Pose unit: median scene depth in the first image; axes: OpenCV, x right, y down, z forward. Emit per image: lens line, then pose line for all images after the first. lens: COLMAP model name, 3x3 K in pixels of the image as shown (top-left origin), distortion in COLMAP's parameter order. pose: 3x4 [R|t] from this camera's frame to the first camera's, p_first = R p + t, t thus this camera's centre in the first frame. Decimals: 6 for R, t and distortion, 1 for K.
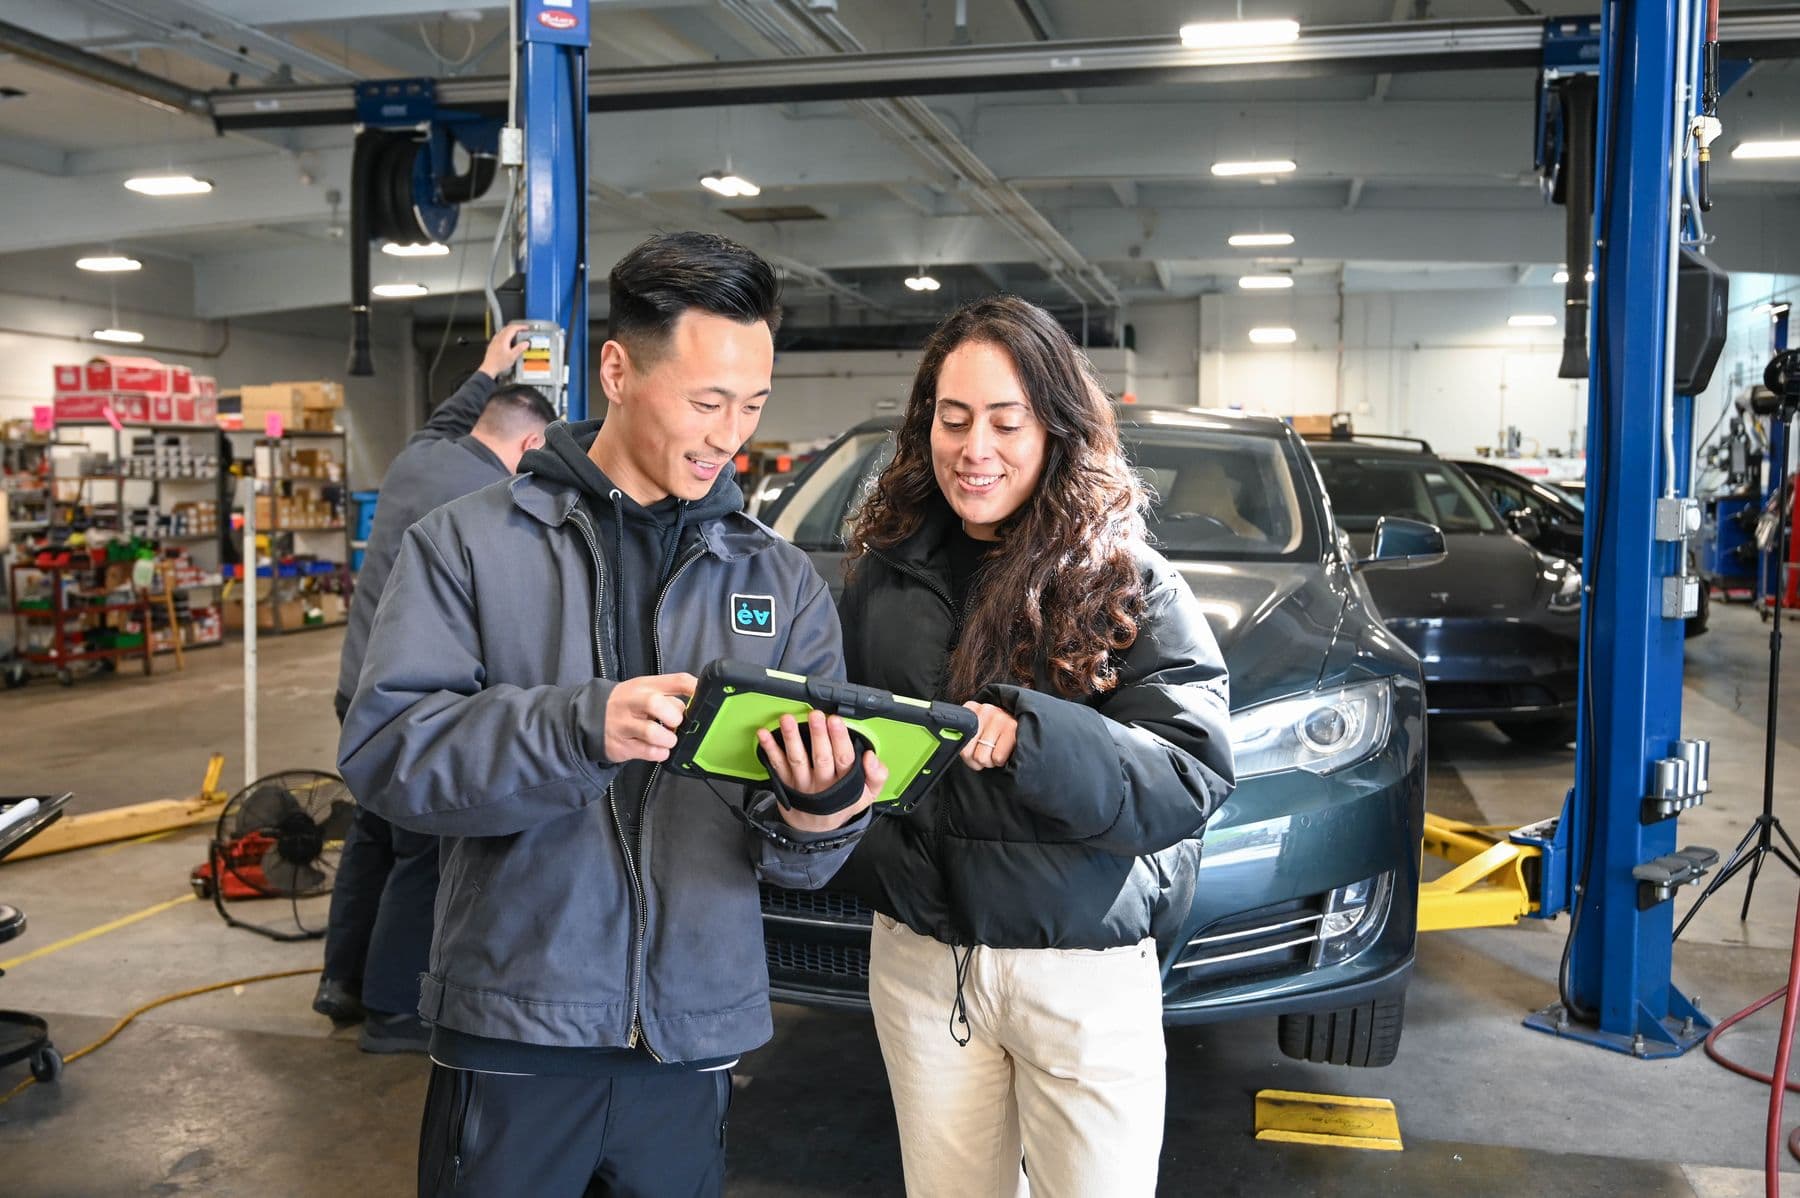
lens RADIAL K [[1767.2, 0, 896.4], [0, 1767.2, 608.4], [0, 0, 1]] dist [-0.006528, 0.000000]
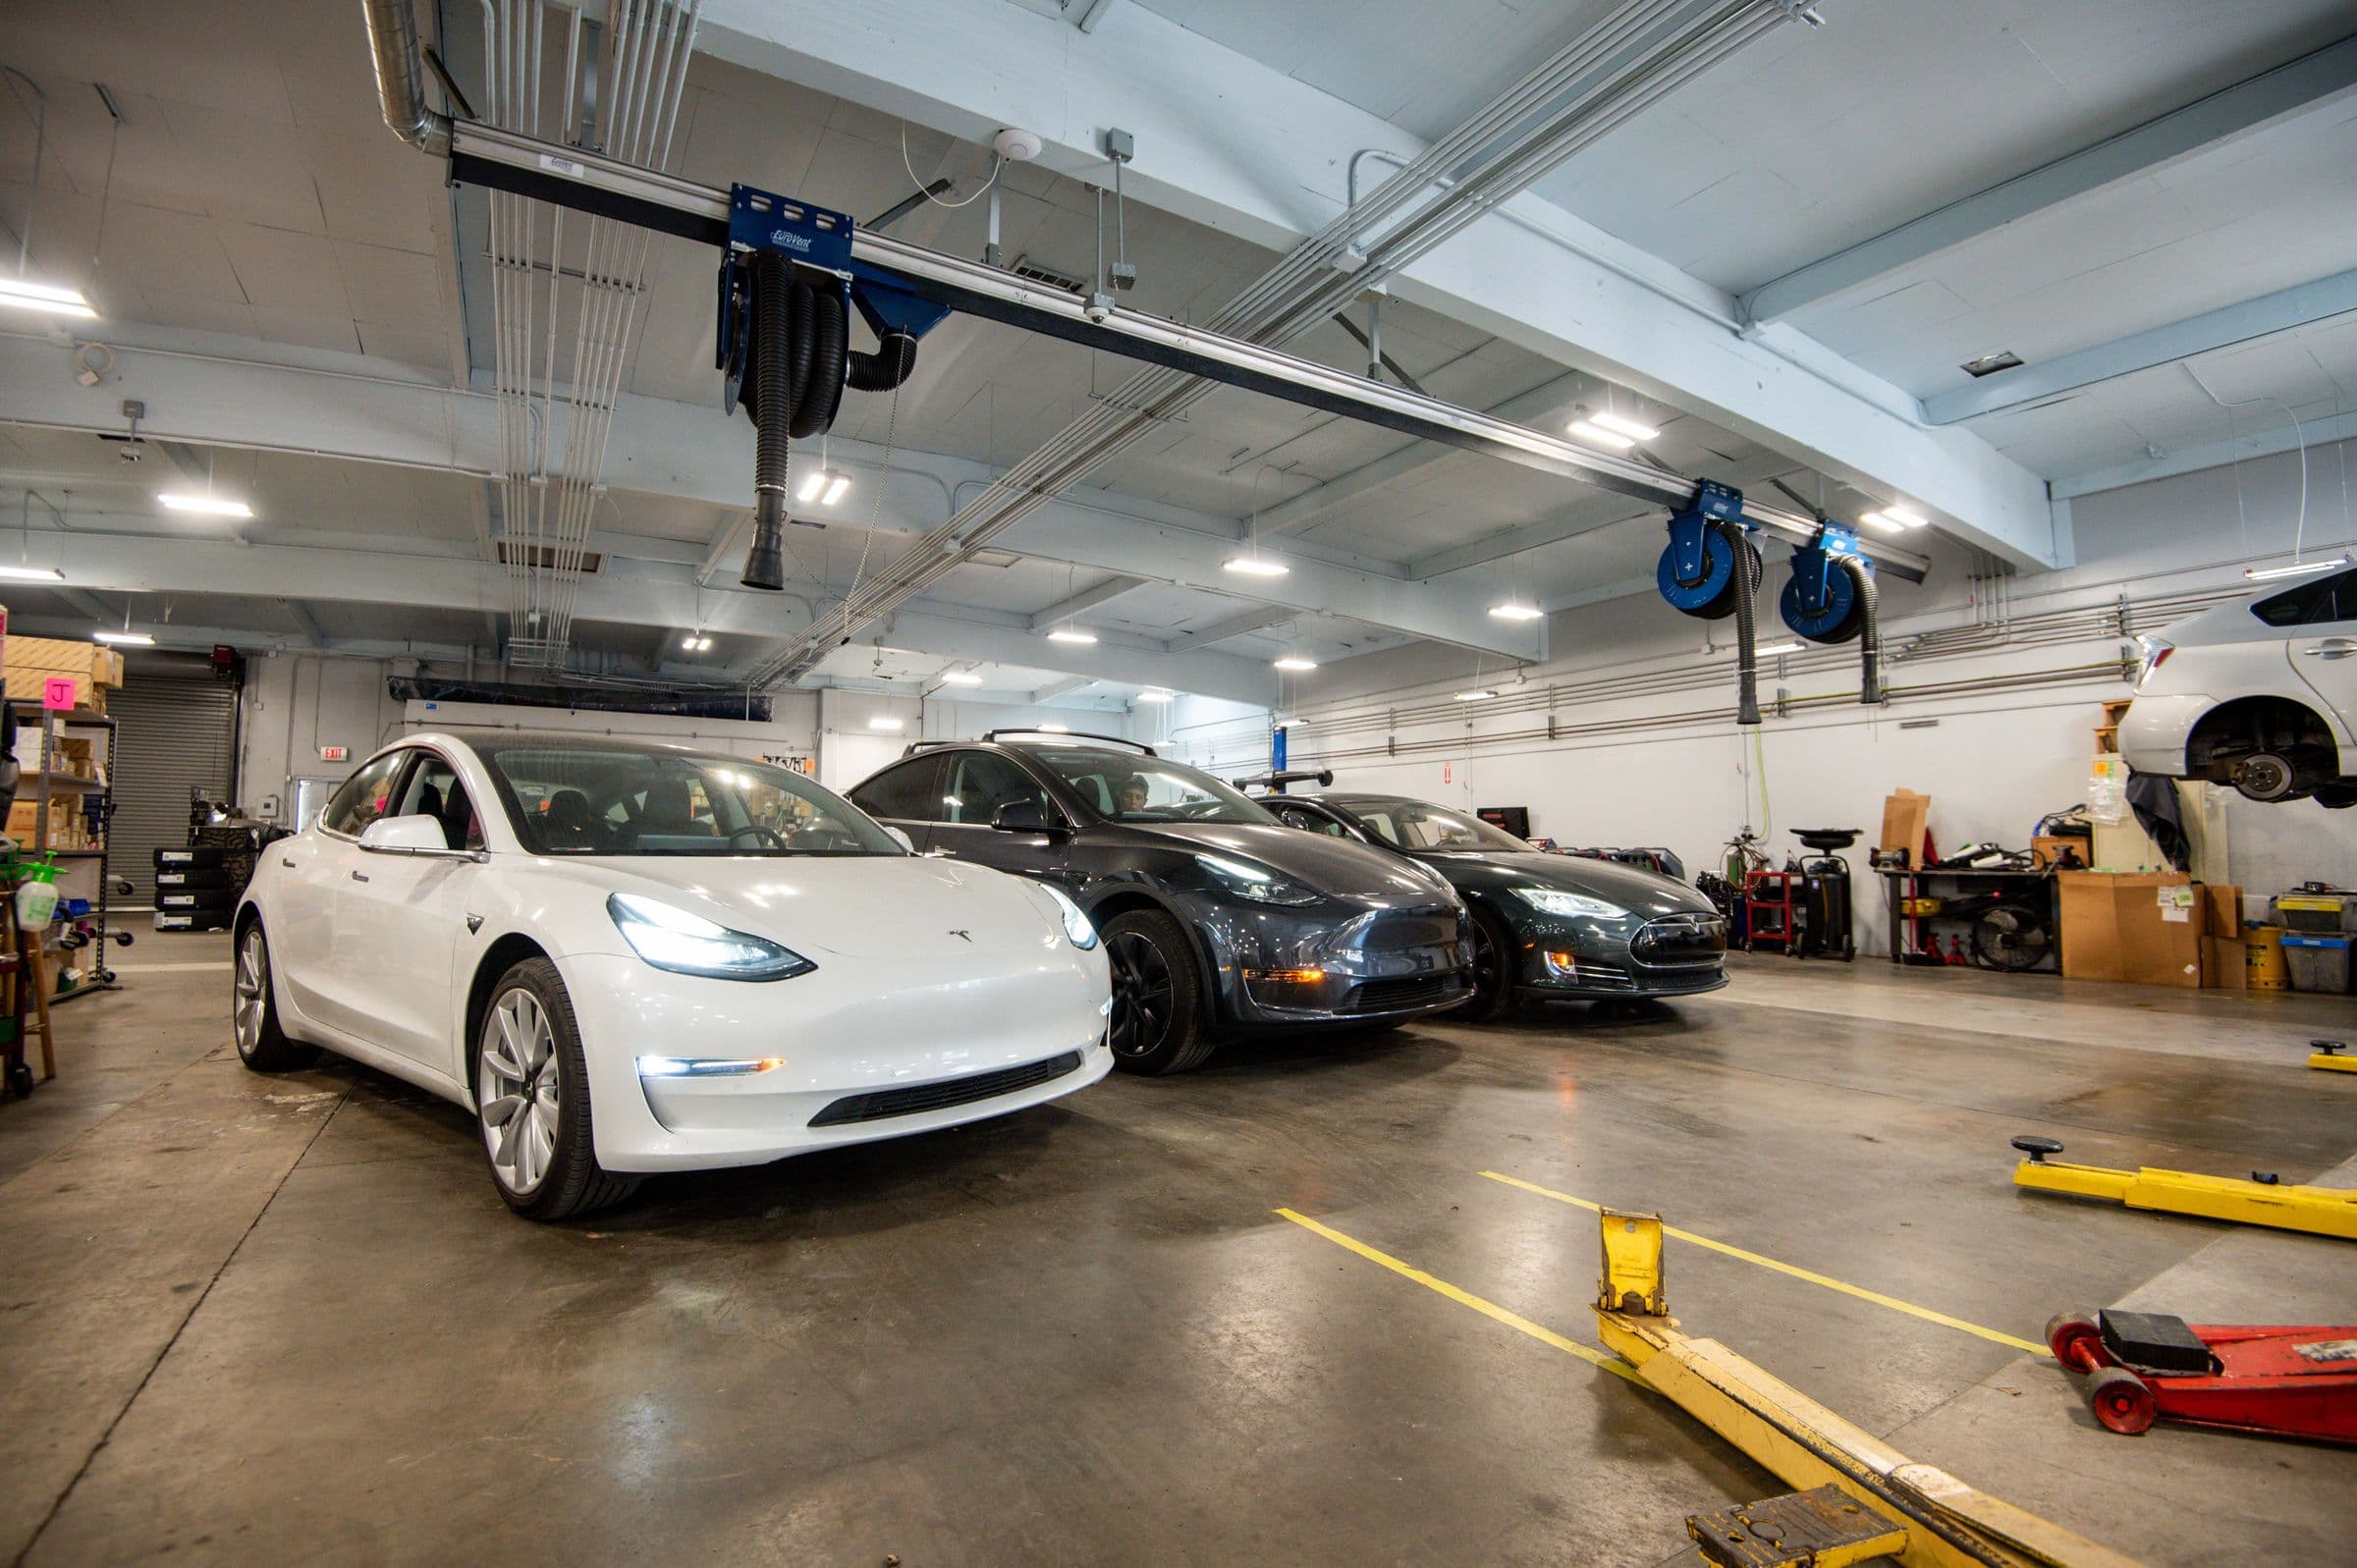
lens RADIAL K [[1091.4, 0, 1178.7], [0, 1091.4, 782.4], [0, 0, 1]] dist [-0.023636, -0.000508]
pose [[0.724129, 0.047696, 0.688013, -0.347232], [0.045498, 0.992129, -0.116664, -0.004009], [-0.688162, 0.115783, 0.716259, 0.452210]]
